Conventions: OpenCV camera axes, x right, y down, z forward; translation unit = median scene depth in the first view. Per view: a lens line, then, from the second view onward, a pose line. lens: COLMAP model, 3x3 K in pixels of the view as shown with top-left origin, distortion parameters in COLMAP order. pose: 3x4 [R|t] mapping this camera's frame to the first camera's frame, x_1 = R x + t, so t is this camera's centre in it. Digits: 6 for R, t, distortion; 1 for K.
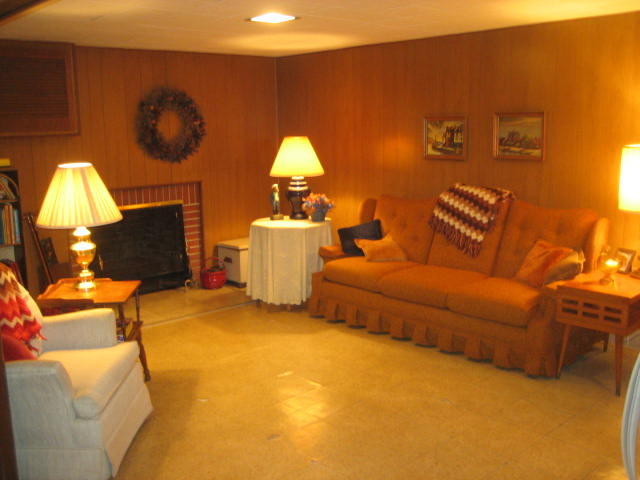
lens RADIAL K [[672.1, 0, 319.1], [0, 672.1, 242.2], [0, 0, 1]] dist [-0.152740, 0.166932]
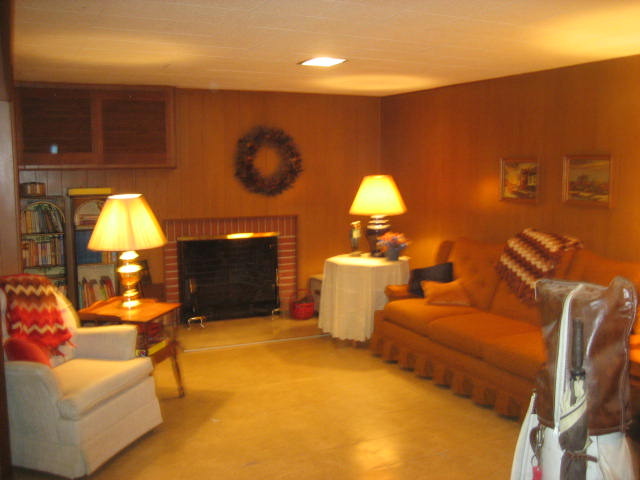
lens RADIAL K [[672.1, 0, 319.1], [0, 672.1, 242.2], [0, 0, 1]] dist [-0.152740, 0.166932]
pose [[0.953272, 0.051425, -0.297705, 0.206357], [-0.066806, 0.996894, -0.041716, -0.009696], [0.294635, 0.059655, 0.953746, 0.014566]]
